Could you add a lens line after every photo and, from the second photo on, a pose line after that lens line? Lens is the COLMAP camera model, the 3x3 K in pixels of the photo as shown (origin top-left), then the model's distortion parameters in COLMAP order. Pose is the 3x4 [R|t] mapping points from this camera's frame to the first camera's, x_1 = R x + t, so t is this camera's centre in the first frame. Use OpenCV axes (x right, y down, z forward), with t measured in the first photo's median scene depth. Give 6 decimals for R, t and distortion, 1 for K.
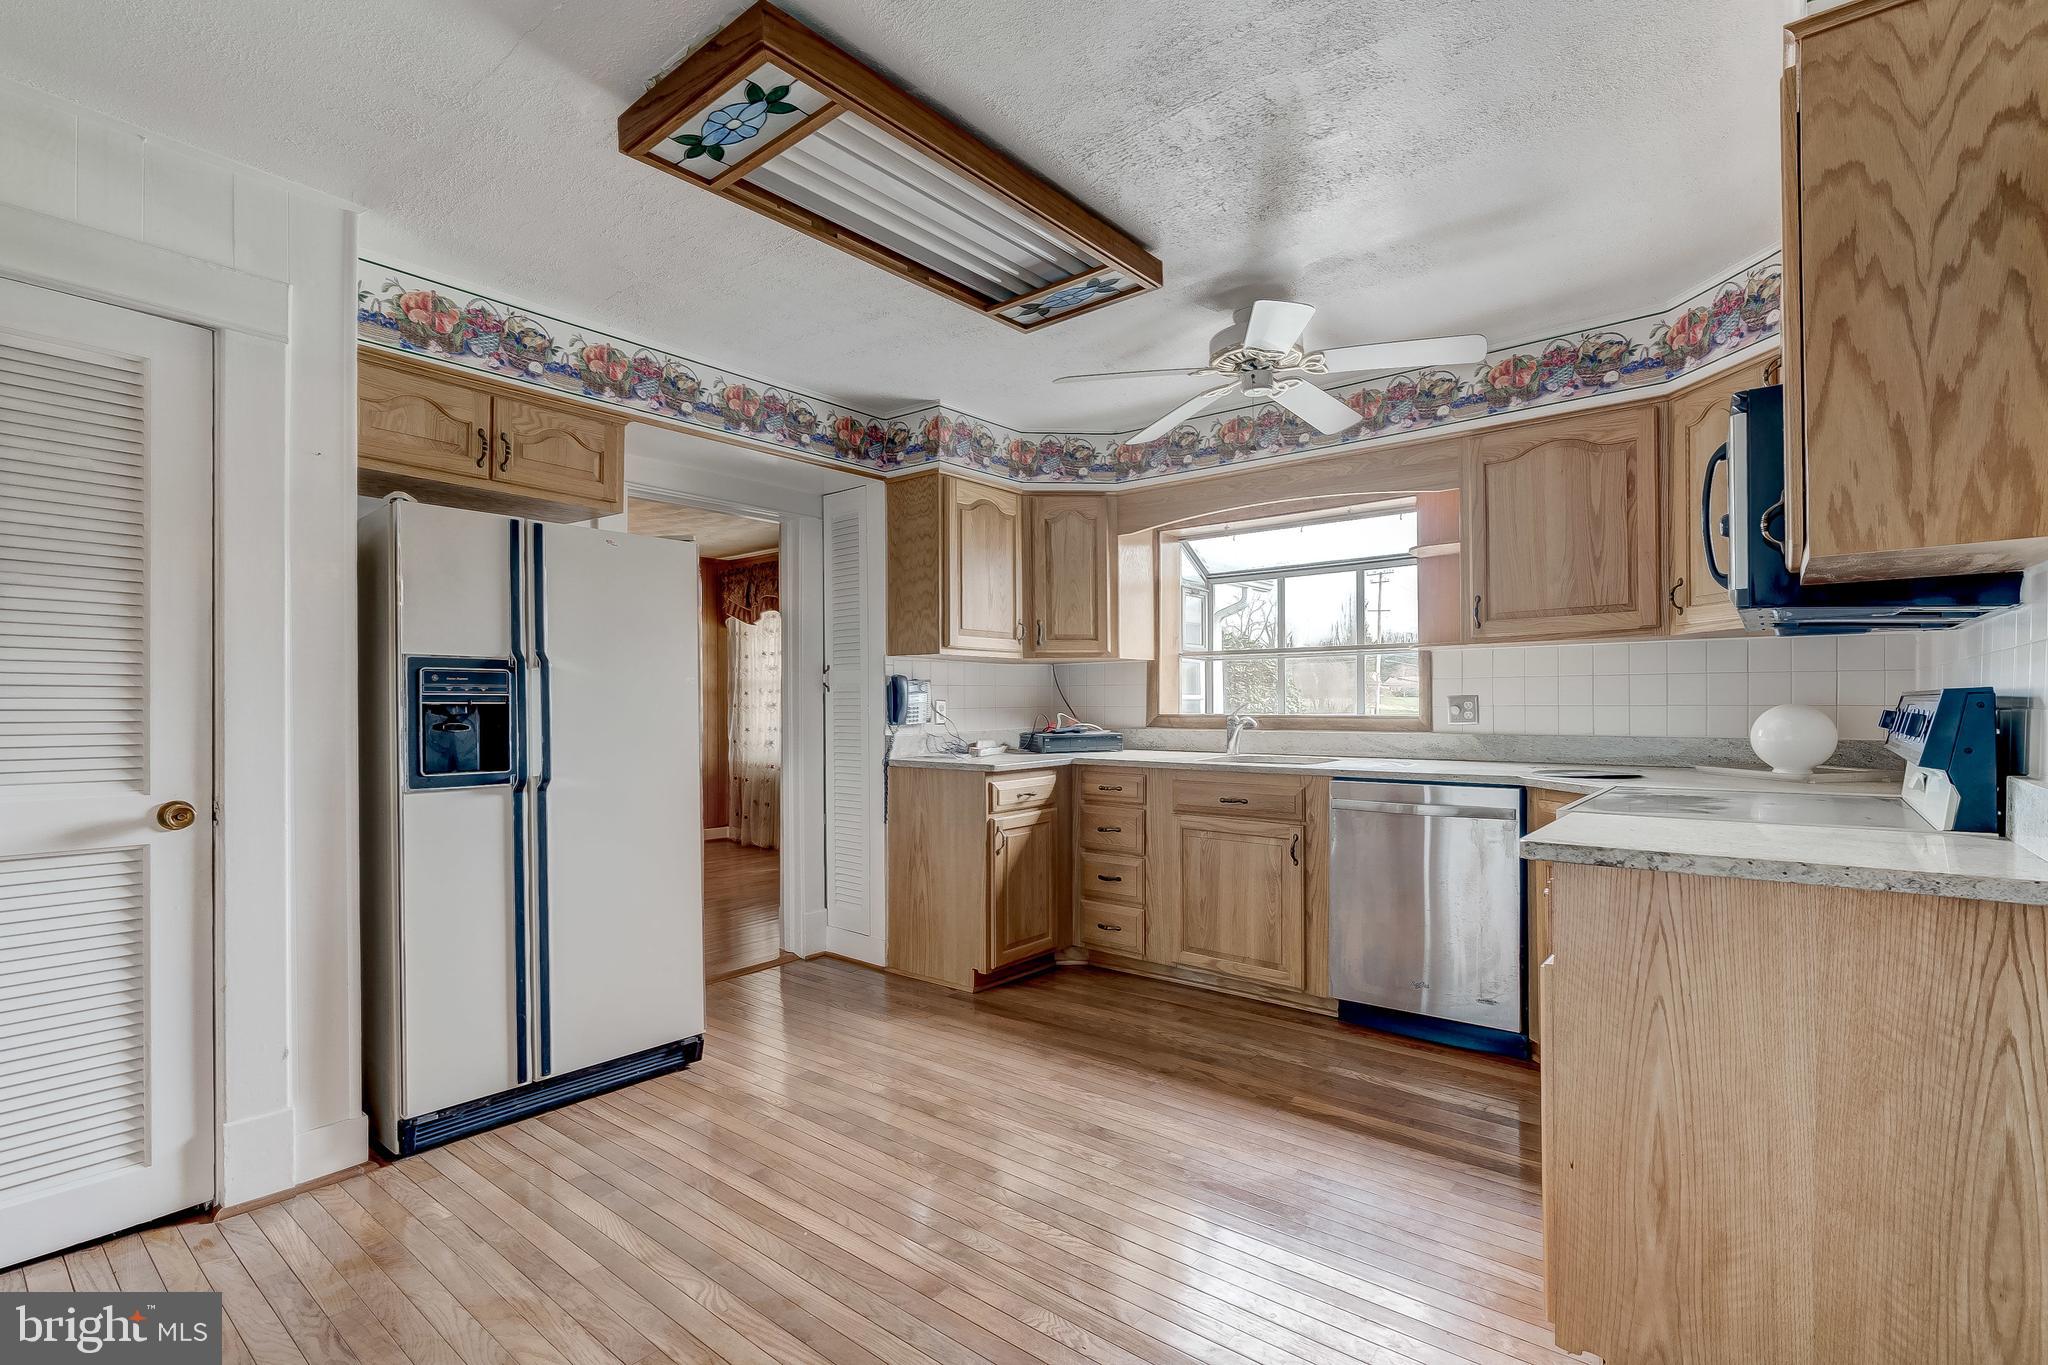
lens RADIAL K [[989.0, 0, 1017.9], [0, 989.0, 697.9], [0, 0, 1]] dist [-0.004328, 0.000759]
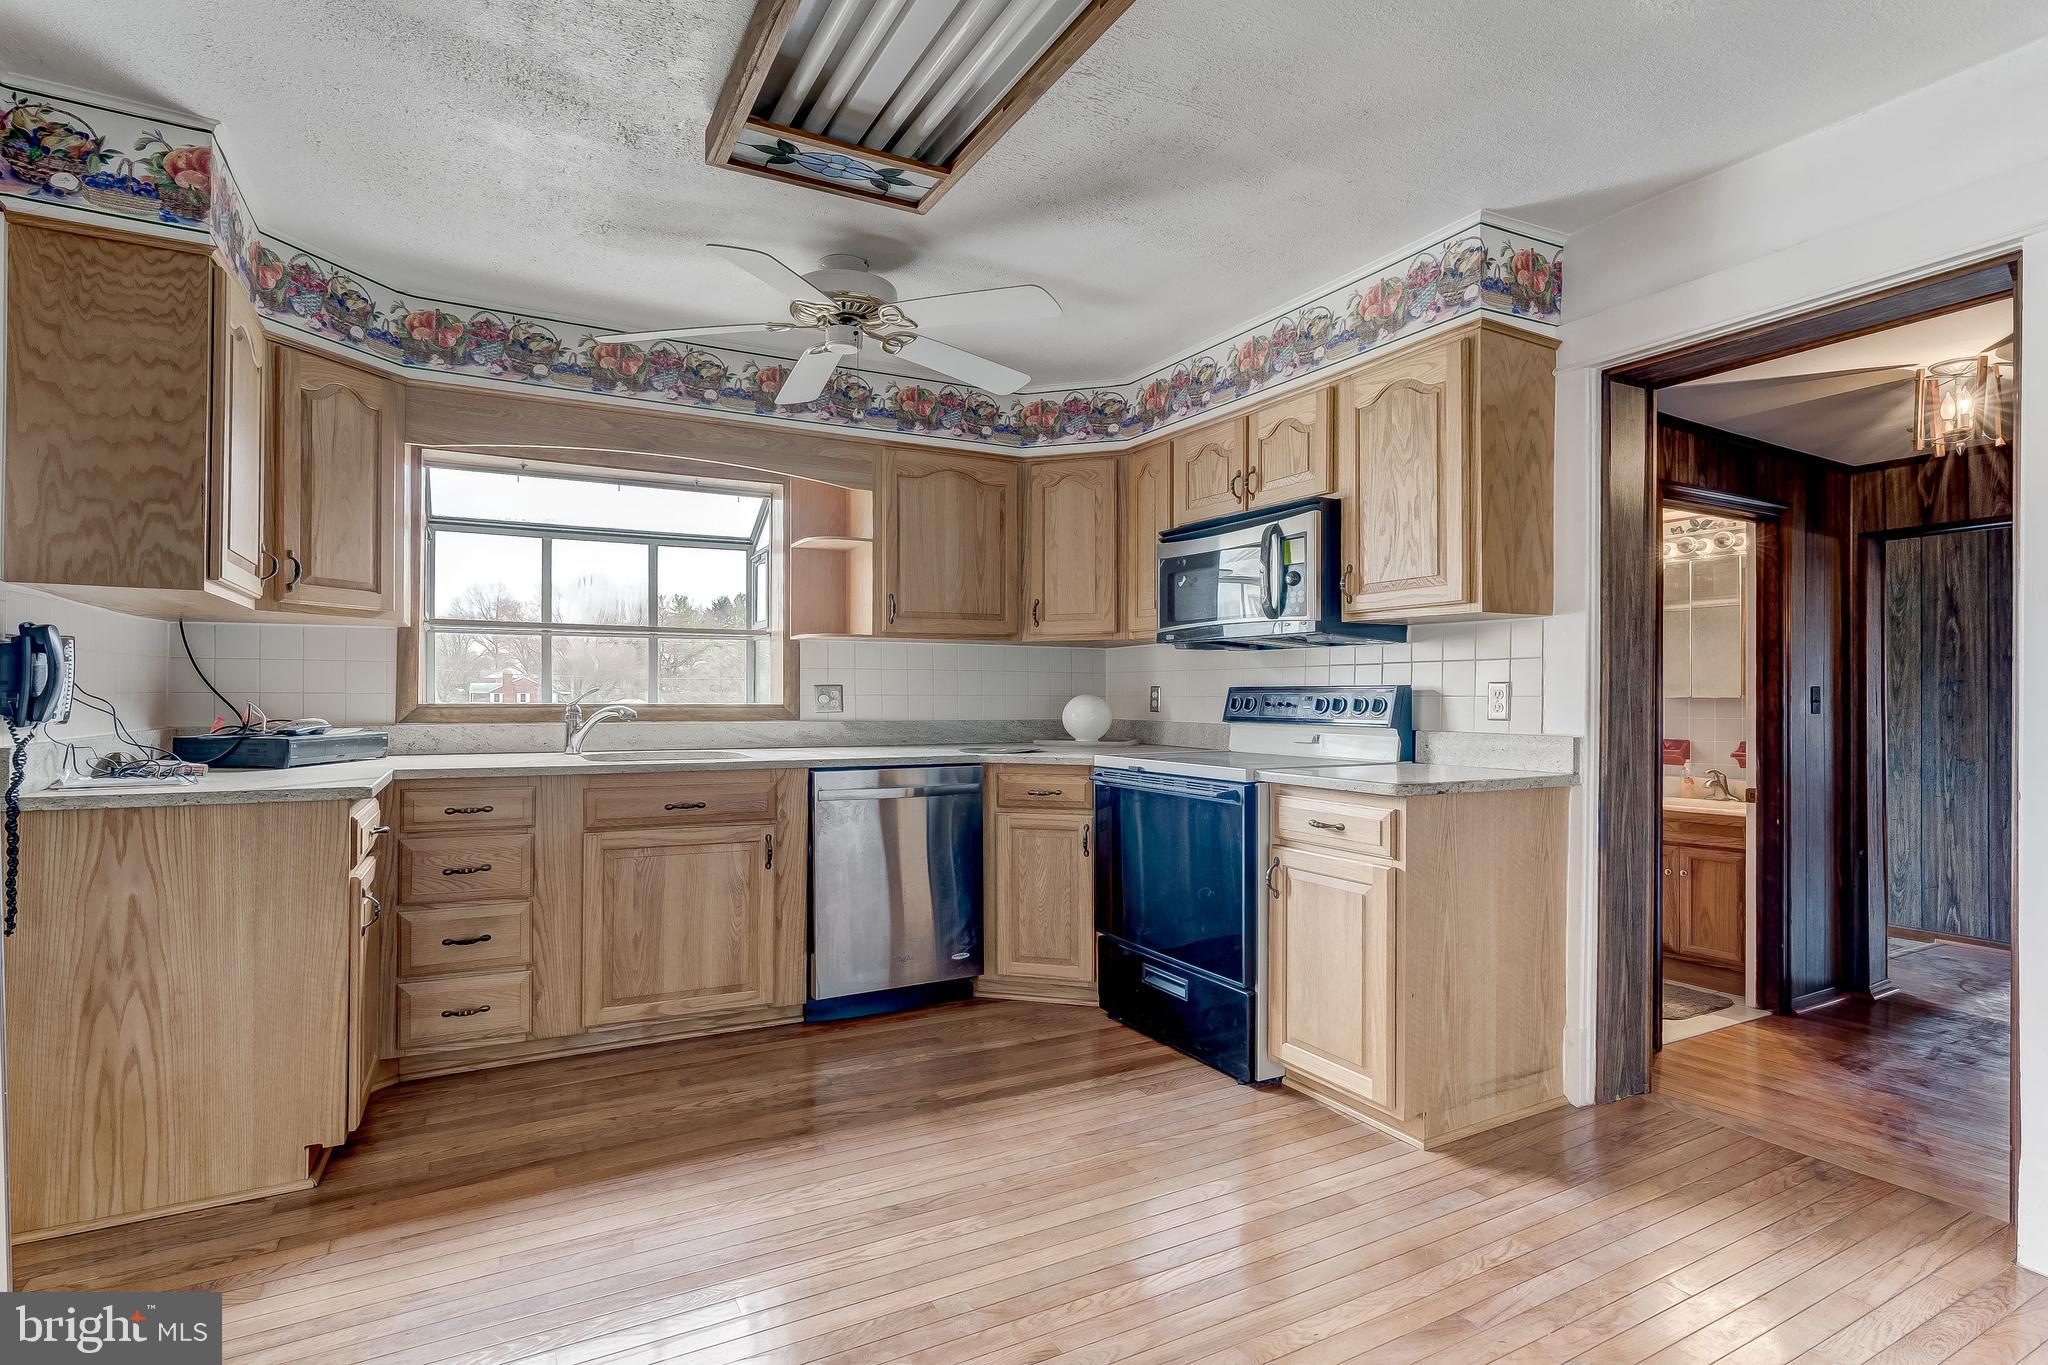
lens RADIAL K [[989.0, 0, 1015.1], [0, 989.0, 687.8], [0, 0, 1]] dist [-0.004328, 0.000759]
pose [[0.364120, 0.012959, 0.931262, -0.450870], [-0.011286, 0.999891, -0.009501, 0.008358], [-0.931284, -0.007051, 0.364226, 0.425937]]
